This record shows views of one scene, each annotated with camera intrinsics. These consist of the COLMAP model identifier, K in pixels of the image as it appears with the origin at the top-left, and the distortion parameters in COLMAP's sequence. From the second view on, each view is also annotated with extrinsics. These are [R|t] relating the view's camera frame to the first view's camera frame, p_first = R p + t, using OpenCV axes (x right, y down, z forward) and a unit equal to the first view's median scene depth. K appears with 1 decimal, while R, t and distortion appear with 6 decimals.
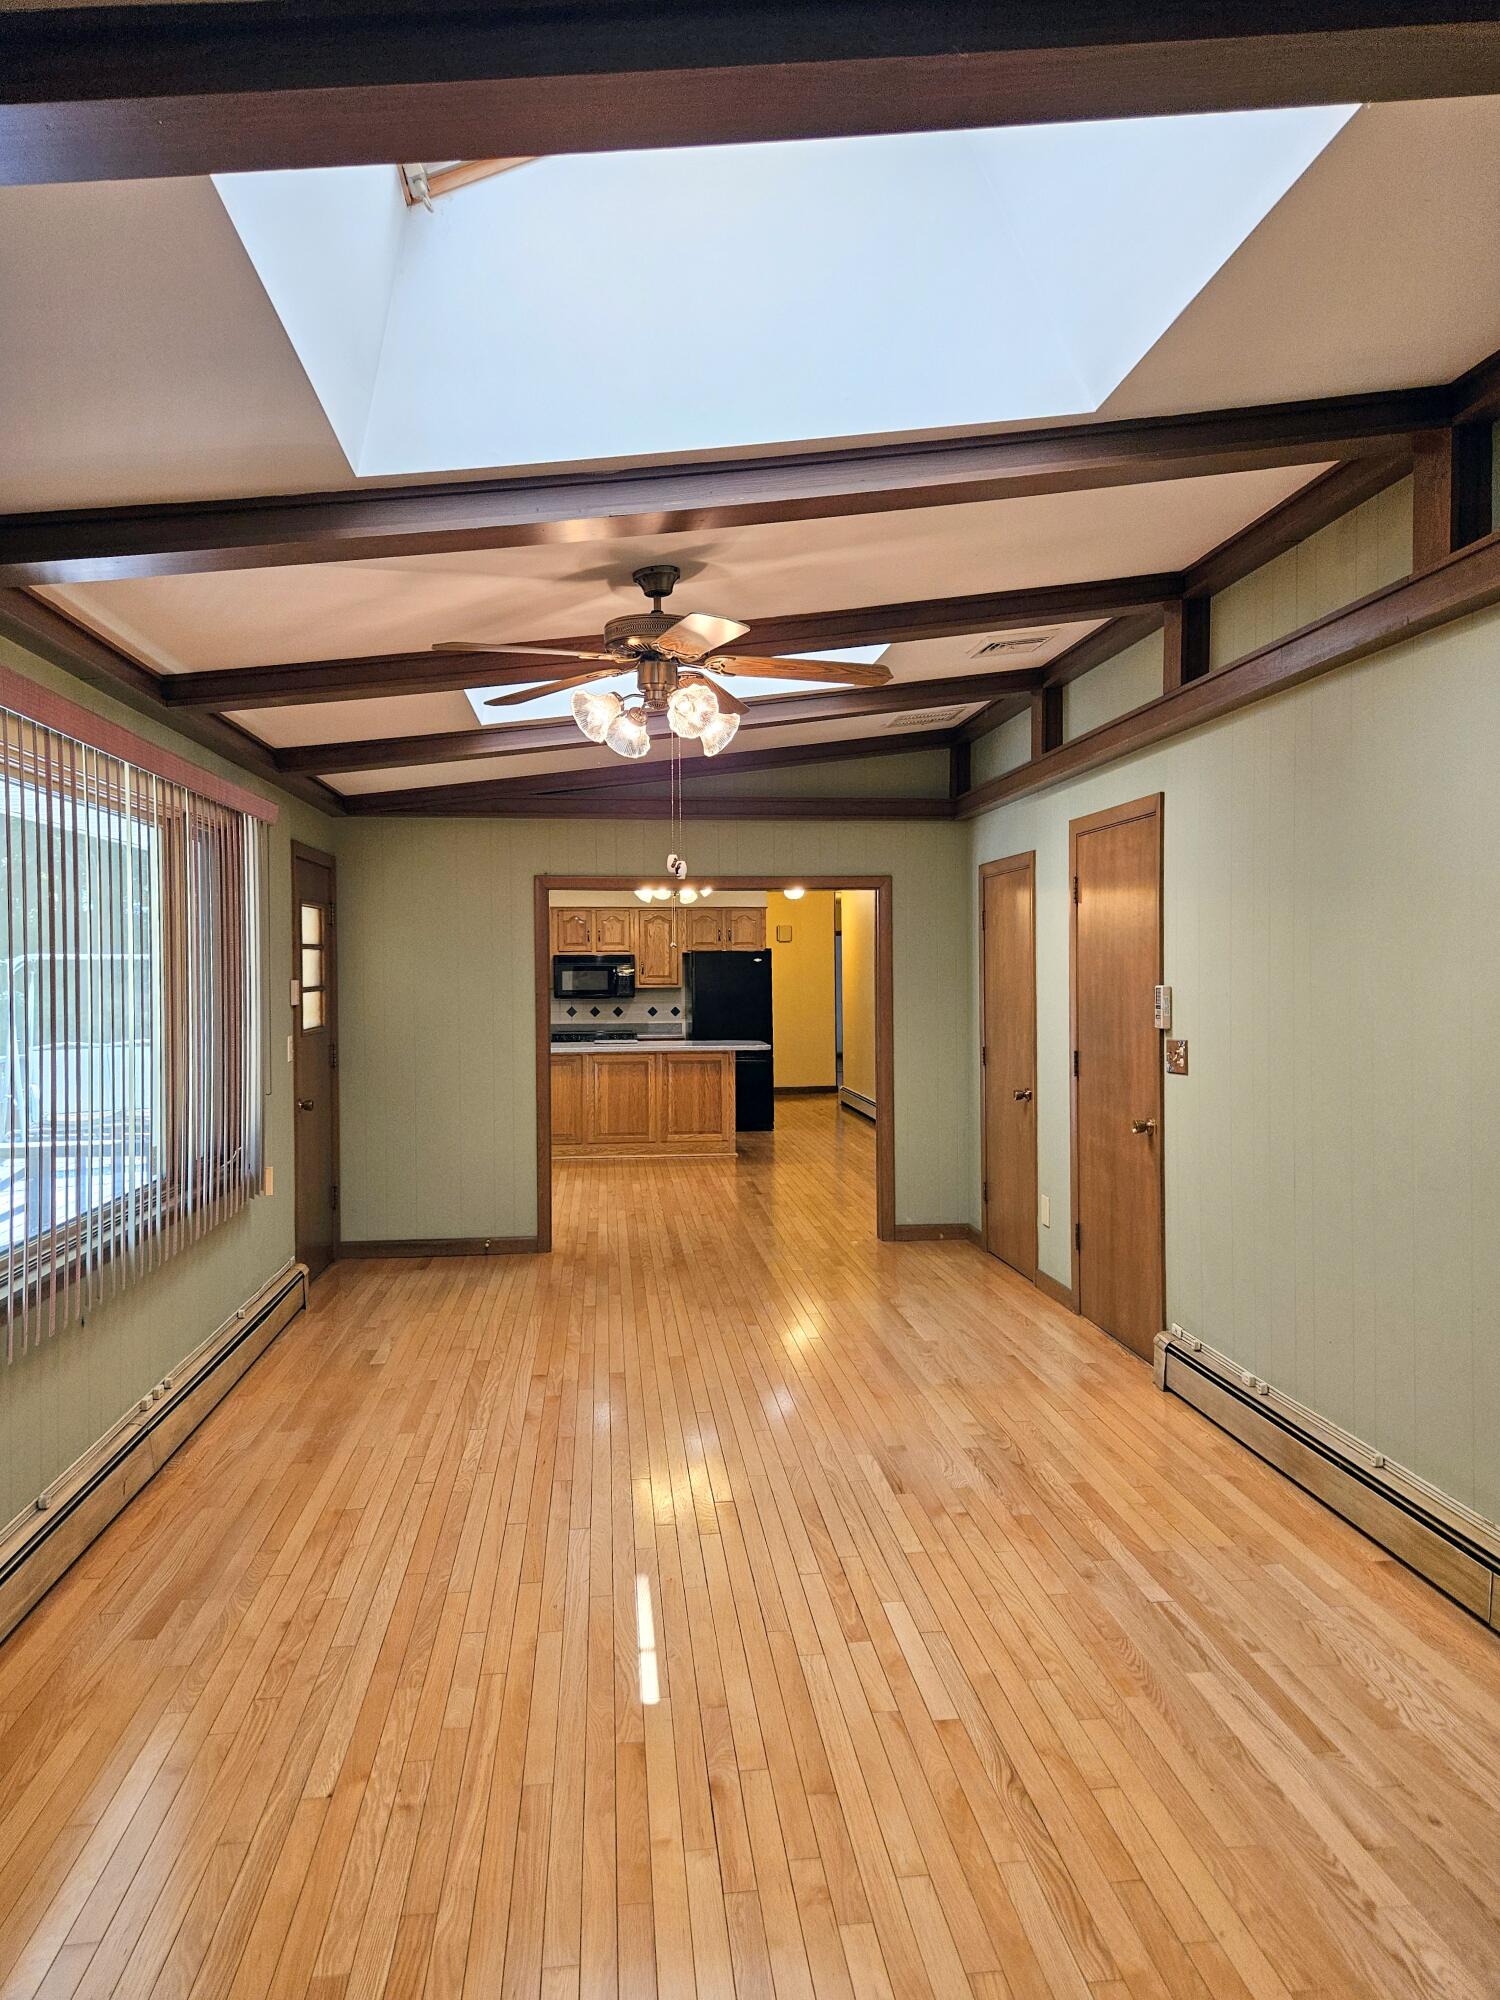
lens RADIAL K [[1350.3, 0, 762.0], [0, 1350.3, 970.0], [0, 0, 1]] dist [0.059252, -0.035595]
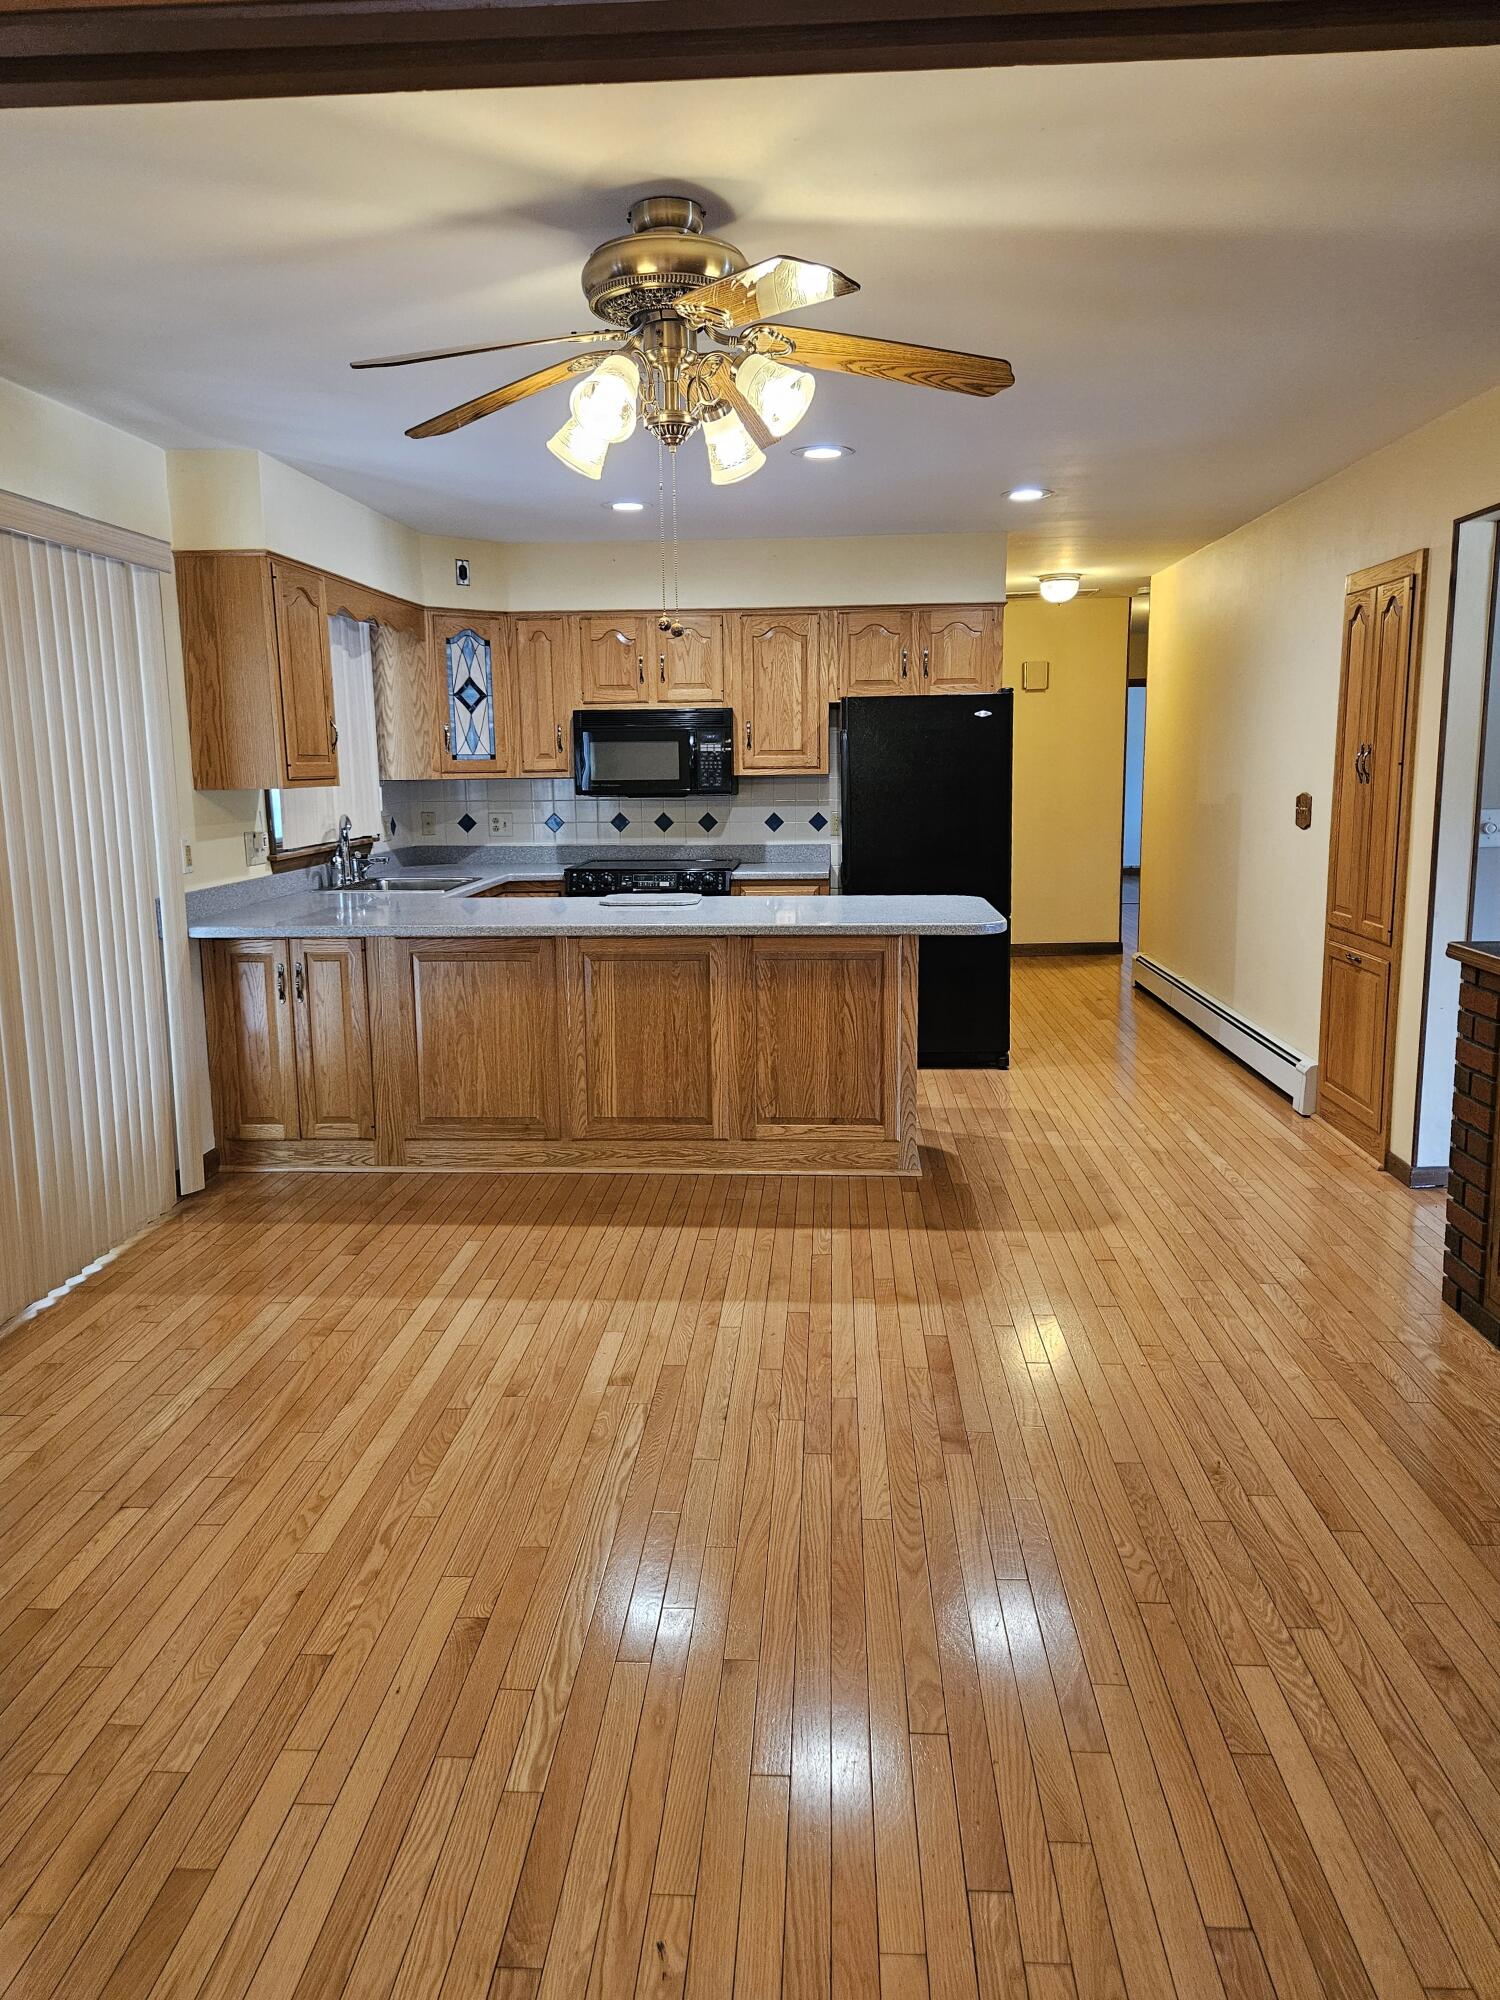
lens RADIAL K [[1350.3, 0, 762.0], [0, 1350.3, 970.0], [0, 0, 1]] dist [0.059252, -0.035595]
pose [[0.985481, 0.023221, -0.168191, 0.002225], [0.003443, 0.987667, 0.156531, 0.005948], [0.169751, -0.154837, 0.973247, 0.501837]]
